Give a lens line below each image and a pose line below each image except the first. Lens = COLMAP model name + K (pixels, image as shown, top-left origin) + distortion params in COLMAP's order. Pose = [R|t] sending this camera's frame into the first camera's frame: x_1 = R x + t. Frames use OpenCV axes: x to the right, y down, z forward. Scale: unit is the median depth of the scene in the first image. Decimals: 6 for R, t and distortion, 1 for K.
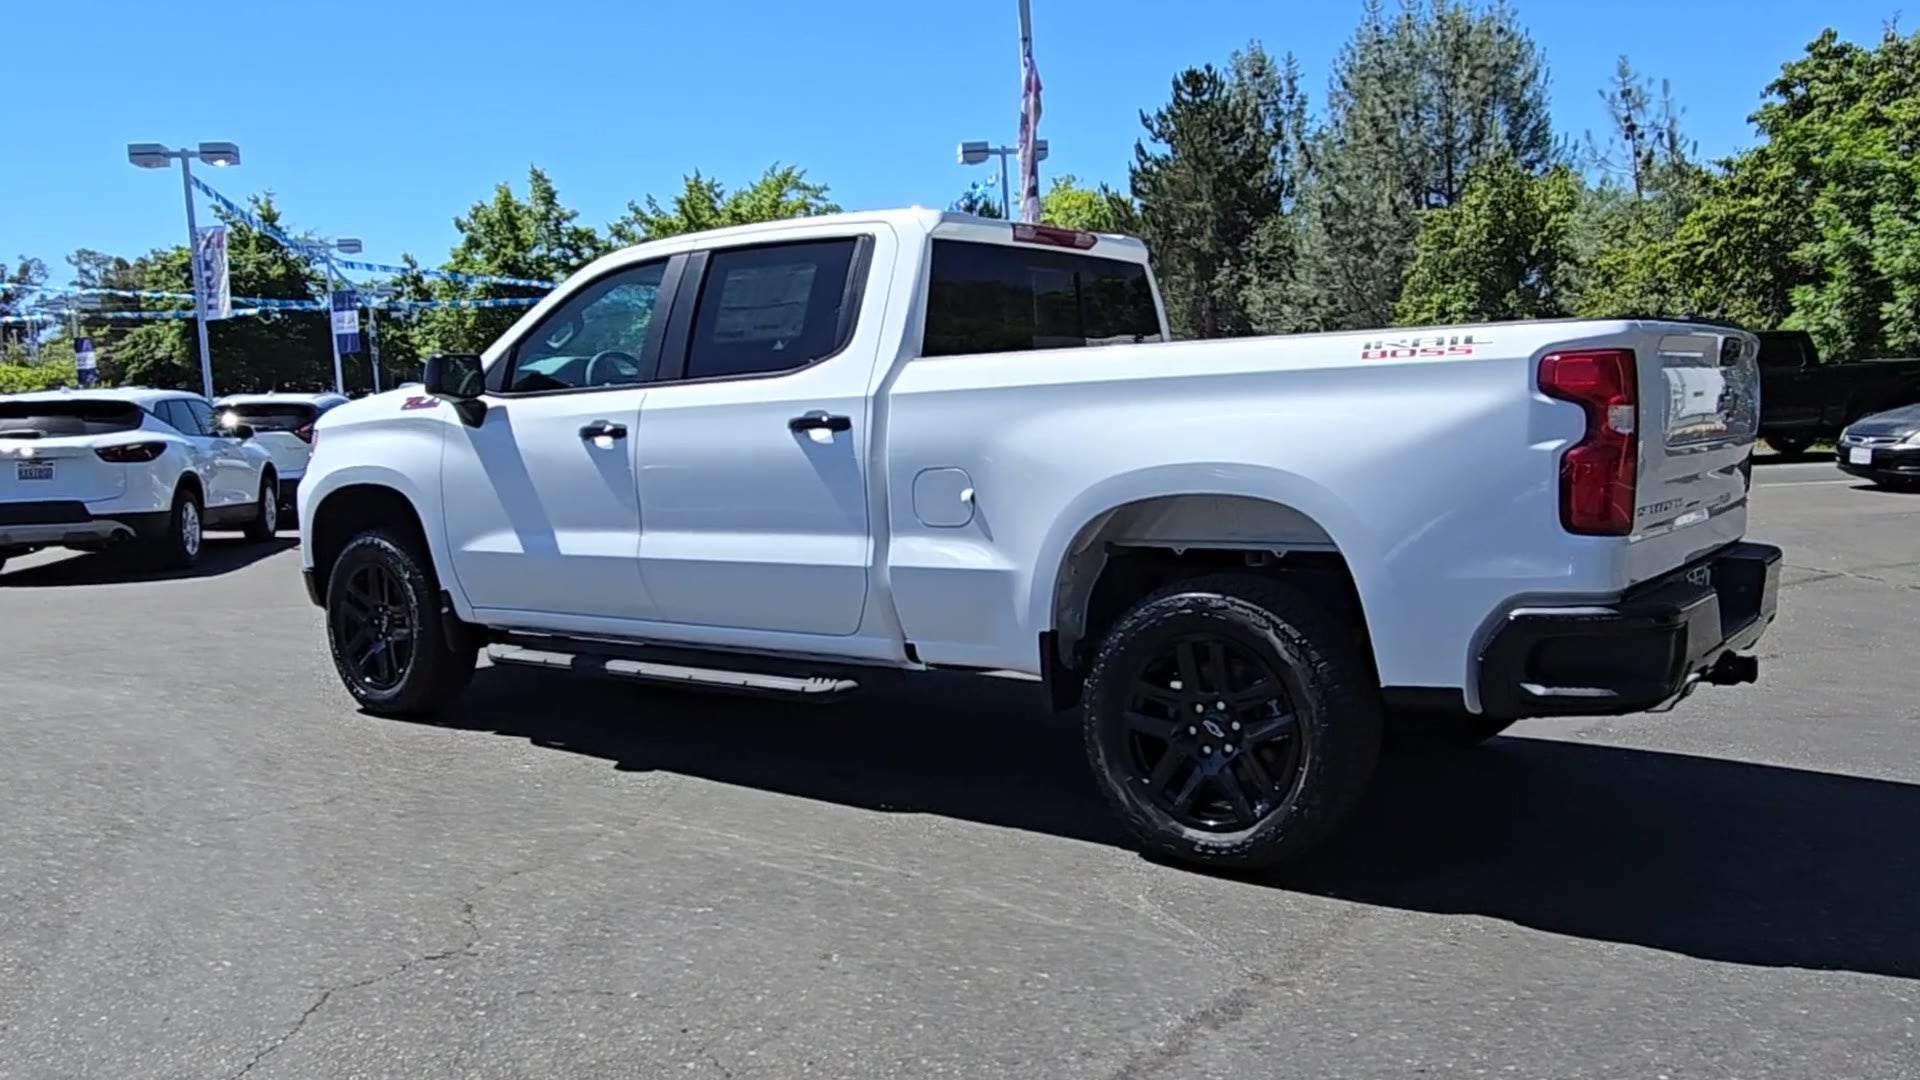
lens RADIAL K [[1473.3, 0, 969.7], [0, 1473.3, 545.0], [0, 0, 1]] dist [0.025805, -0.005088]
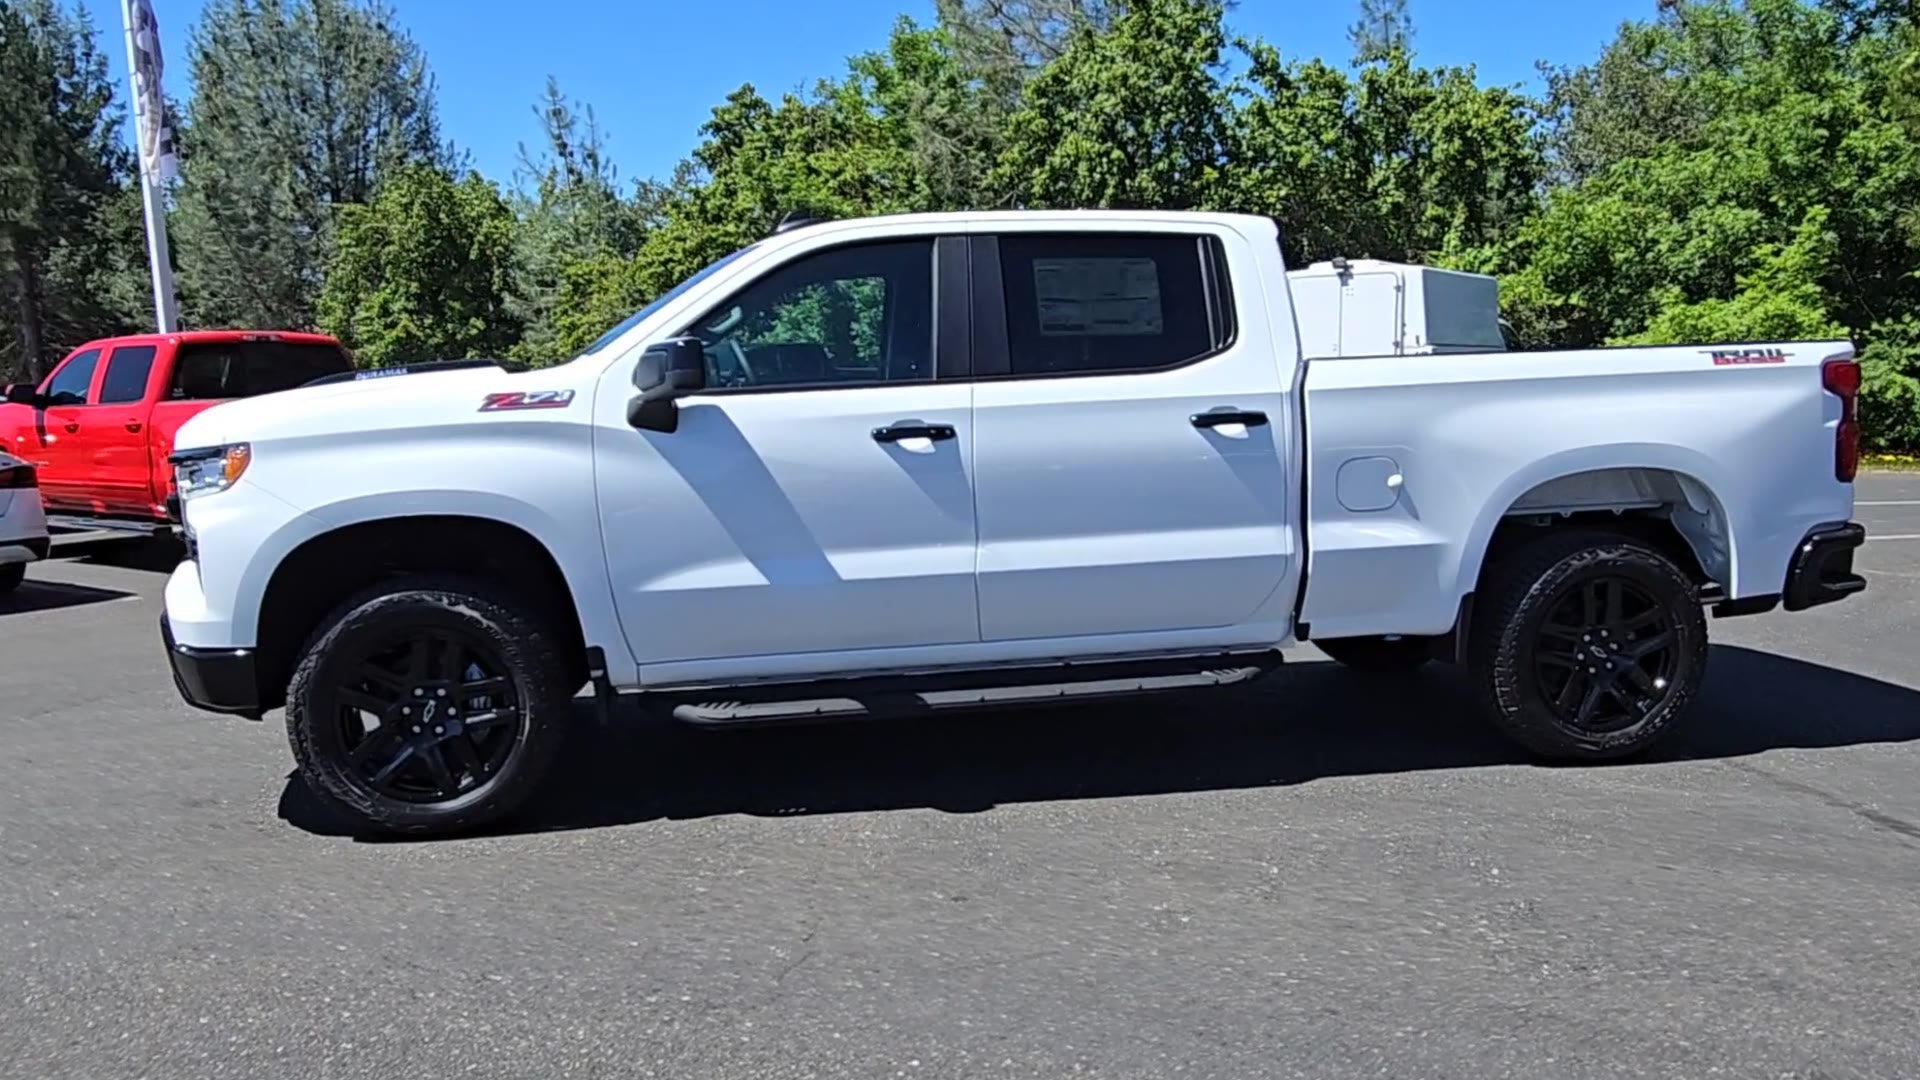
lens RADIAL K [[1499.2, 0, 960.0], [0, 1499.2, 540.0], [0, 0, 1]] dist [0.006123, -0.008371]
pose [[0.701970, -0.068156, 0.708937, -0.165219], [0.073332, 0.997037, 0.023241, -0.006216], [-0.708421, 0.035674, 0.704888, 0.068880]]
